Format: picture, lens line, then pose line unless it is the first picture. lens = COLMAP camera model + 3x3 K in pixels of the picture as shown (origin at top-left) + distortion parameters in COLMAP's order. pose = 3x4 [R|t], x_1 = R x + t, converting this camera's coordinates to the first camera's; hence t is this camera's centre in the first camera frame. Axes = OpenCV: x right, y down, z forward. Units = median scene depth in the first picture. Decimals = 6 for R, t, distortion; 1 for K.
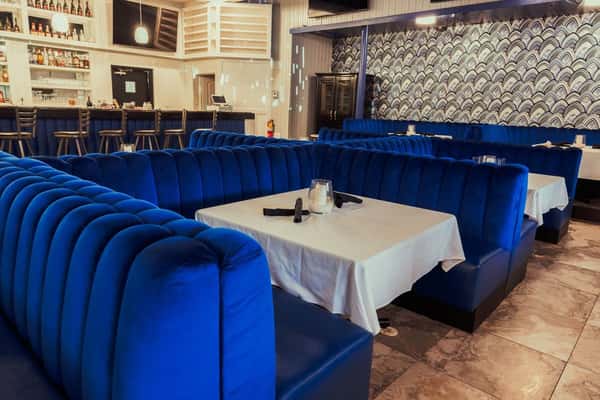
lens RADIAL K [[356.5, 0, 300.0], [0, 356.5, 200.0], [0, 0, 1]] dist [0.002648, 0.002105]
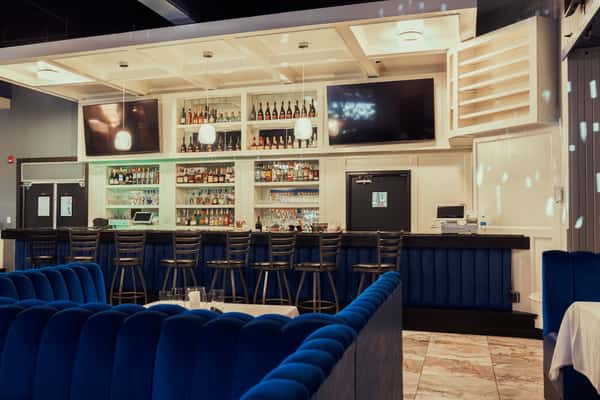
lens RADIAL K [[584.9, 0, 300.0], [0, 584.9, 200.0], [0, 0, 1]] dist [-0.004369, 0.000217]
pose [[0.442015, -0.064849, -0.894660, 0.505108], [-0.213519, 0.961109, -0.175156, -0.111176], [0.871225, 0.268448, 0.410978, 0.498075]]
